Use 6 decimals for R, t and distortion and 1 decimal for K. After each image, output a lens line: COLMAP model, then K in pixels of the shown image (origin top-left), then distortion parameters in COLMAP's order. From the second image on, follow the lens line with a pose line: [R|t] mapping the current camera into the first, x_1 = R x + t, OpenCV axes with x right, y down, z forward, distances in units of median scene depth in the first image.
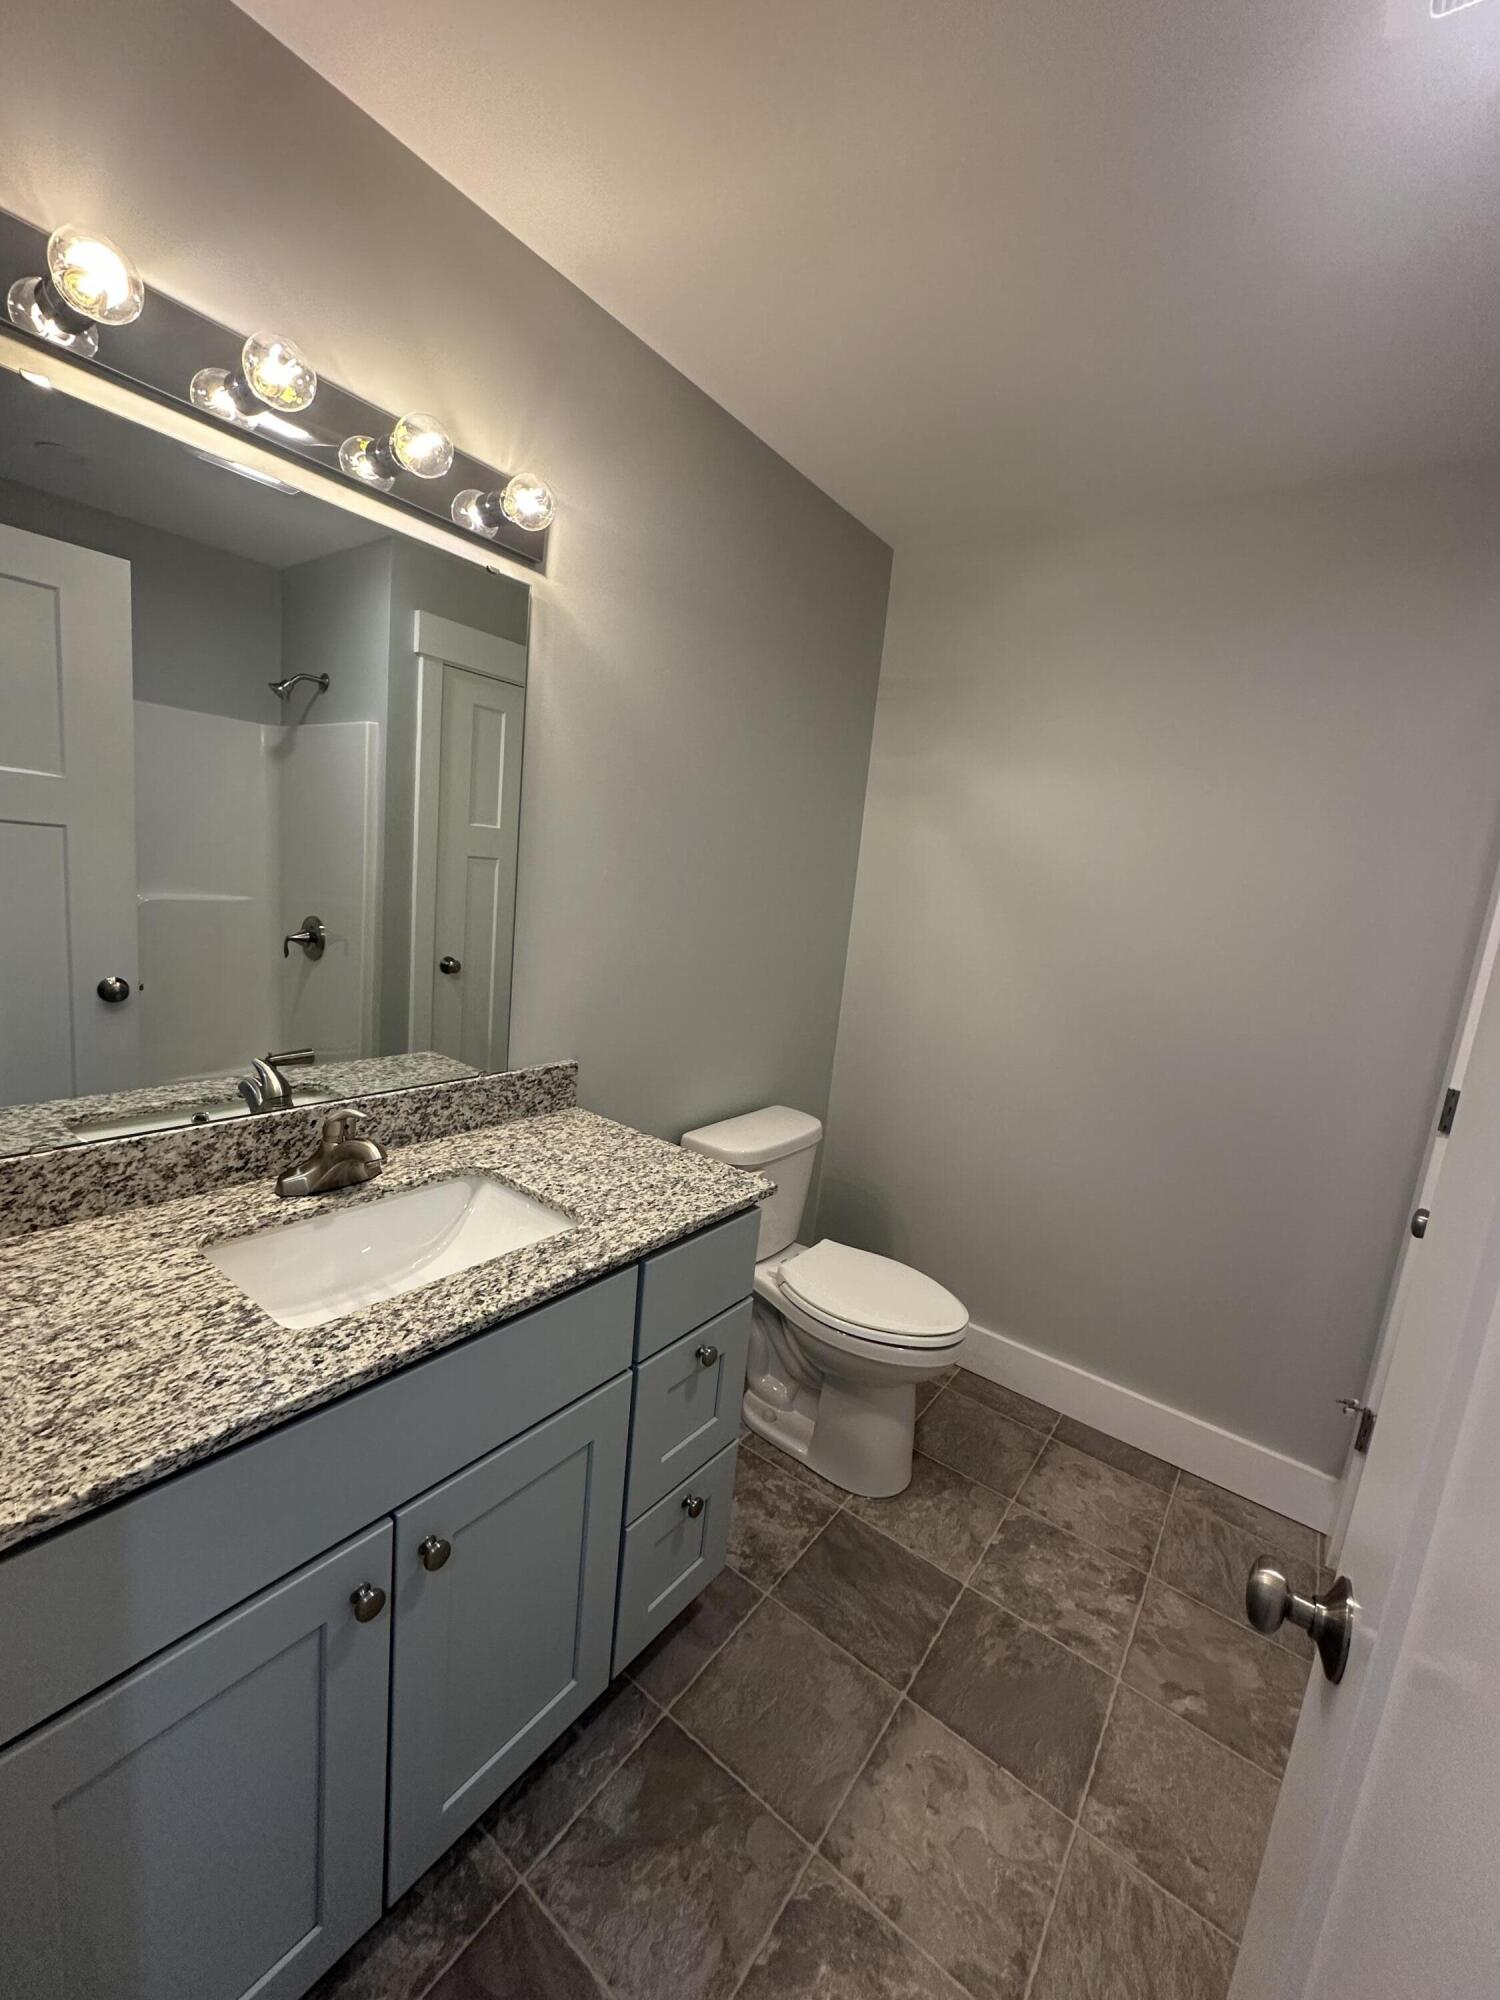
lens RADIAL K [[793.6, 0, 746.7], [0, 793.6, 1000.1], [0, 0, 1]] dist [-0.004176, 0.000874]
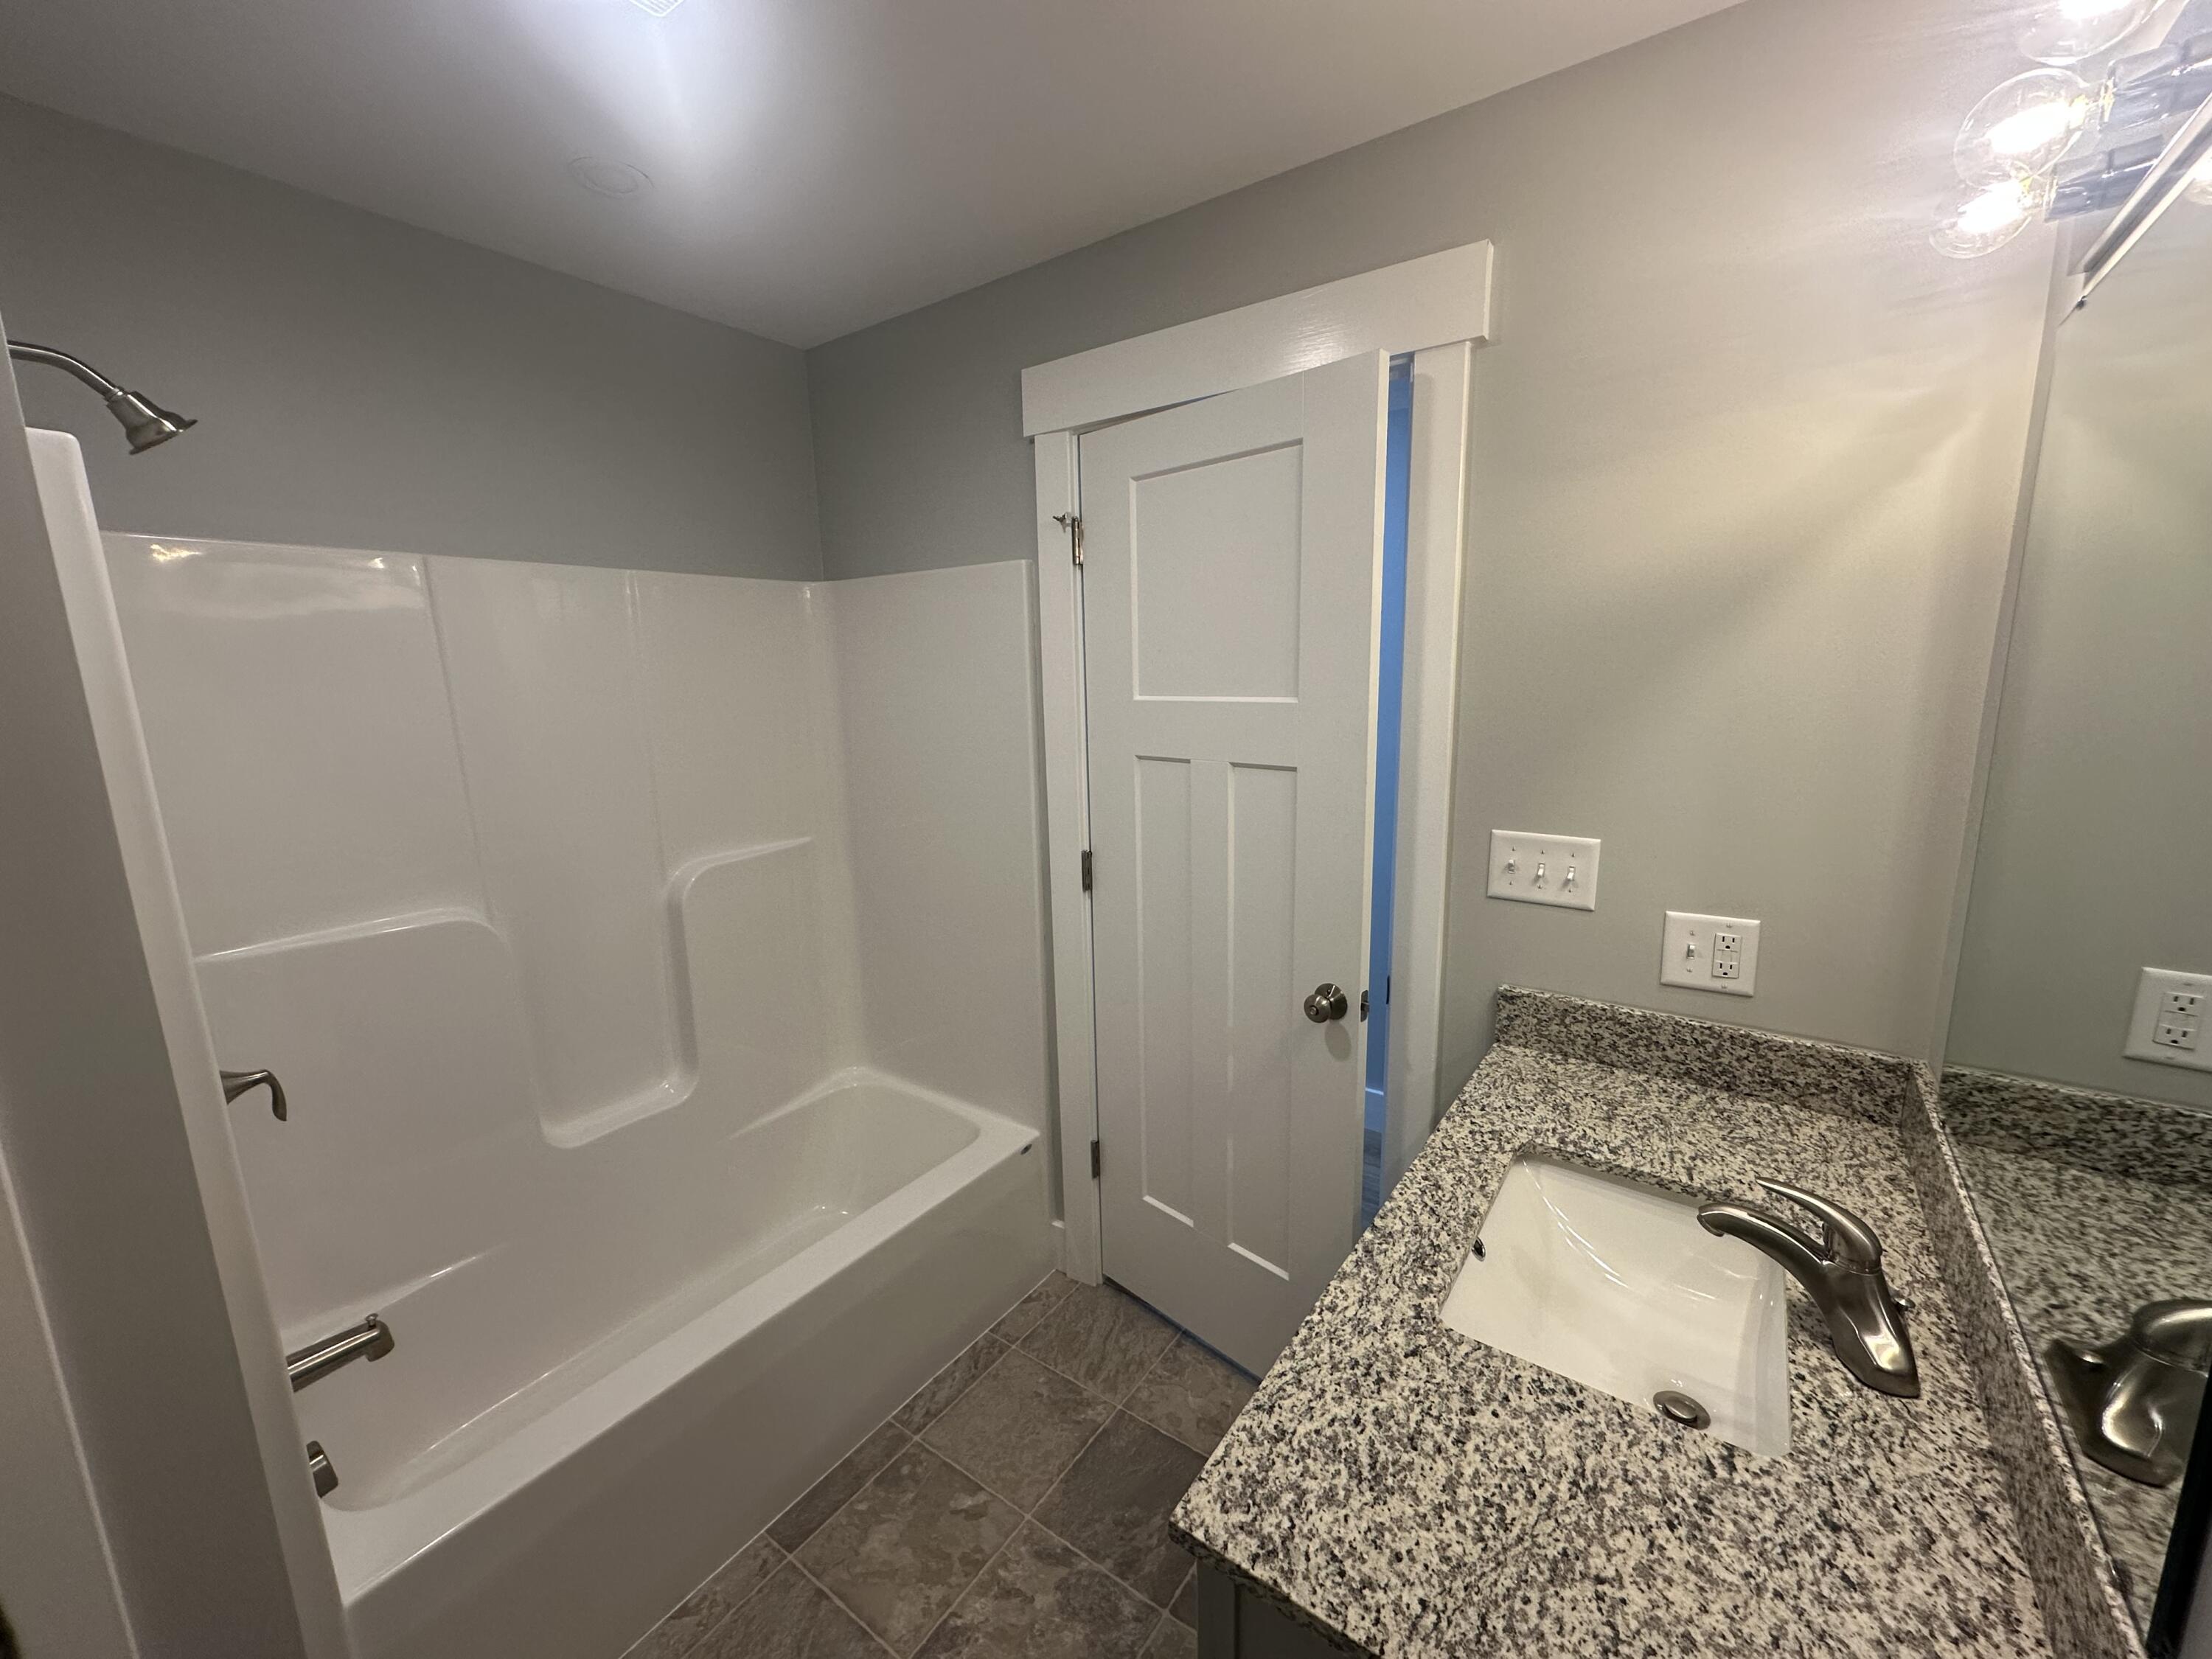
lens RADIAL K [[877.7, 0, 1097.4], [0, 877.7, 831.1], [0, 0, 1]] dist [-0.004176, 0.000874]
pose [[-0.997133, -0.071312, -0.025312, 0.101579], [-0.075670, 0.937939, 0.338443, -0.252607], [-0.000394, 0.339388, -0.940646, 1.135610]]
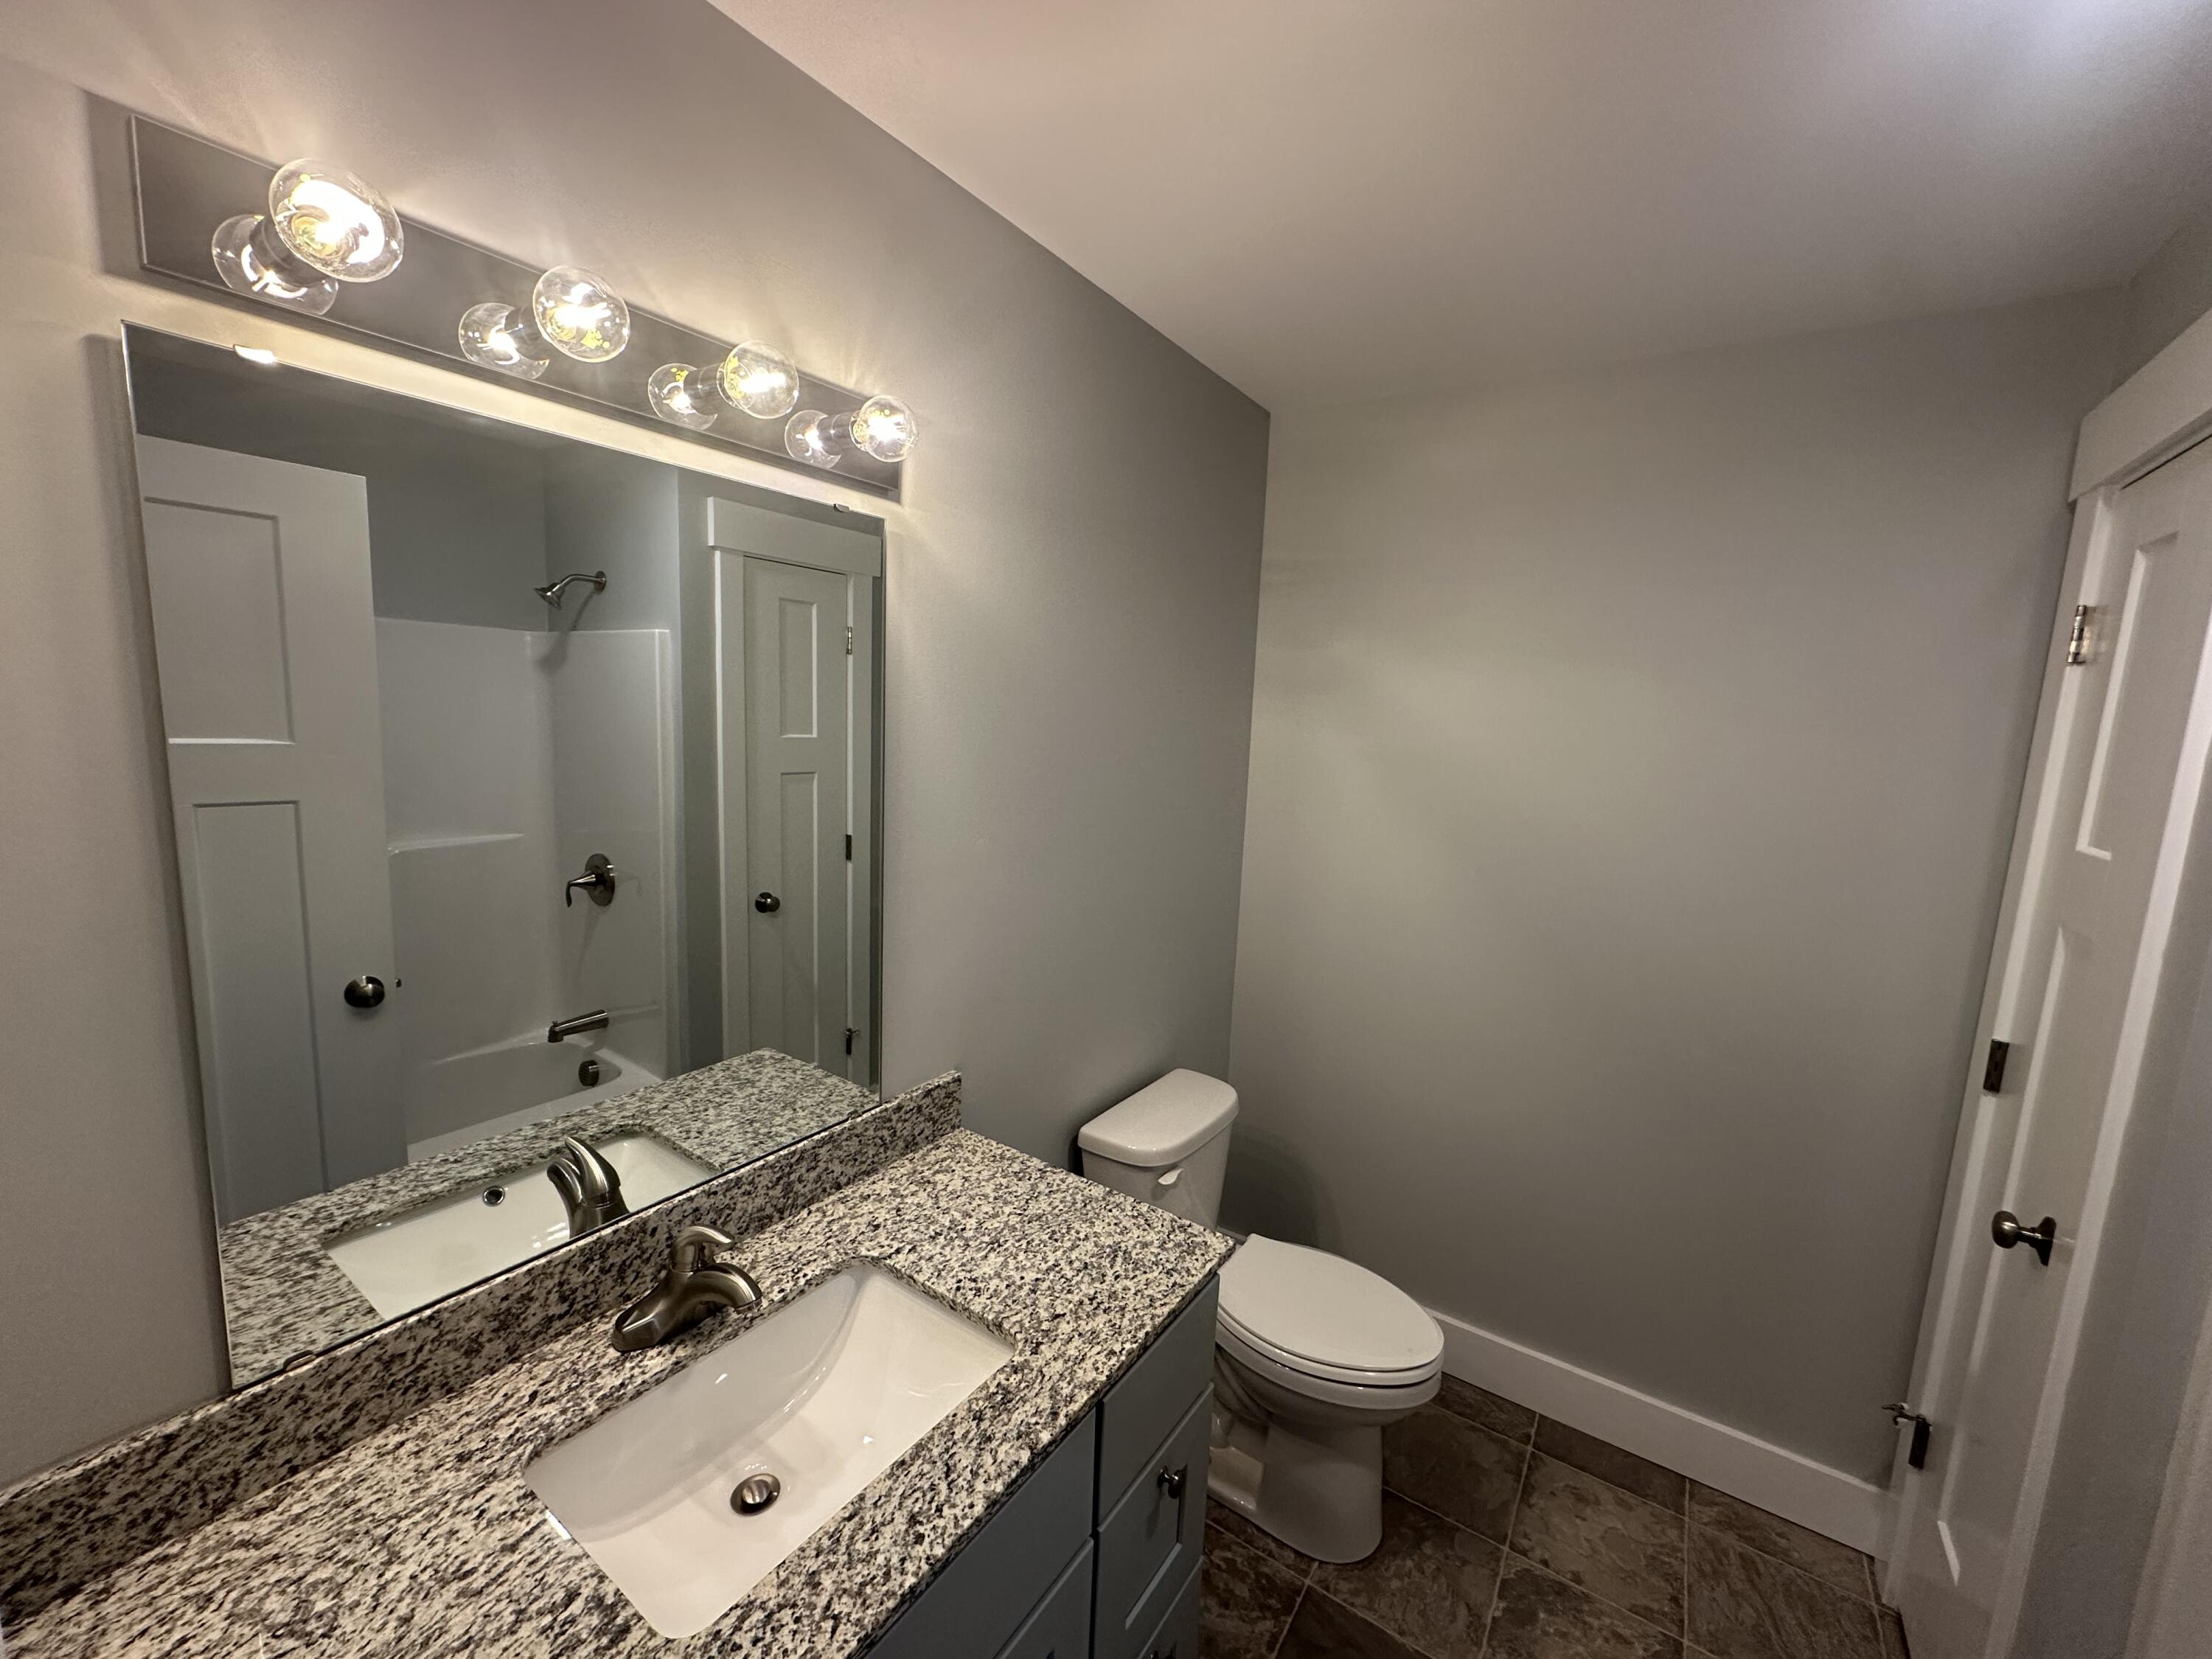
lens RADIAL K [[877.7, 0, 1104.3], [0, 877.7, 829.3], [0, 0, 1]] dist [-0.004176, 0.000874]
pose [[0.997352, -0.060193, 0.040819, -0.090248], [0.061208, 0.997834, -0.024081, -0.146607], [-0.039281, 0.026515, 0.998876, 0.087990]]
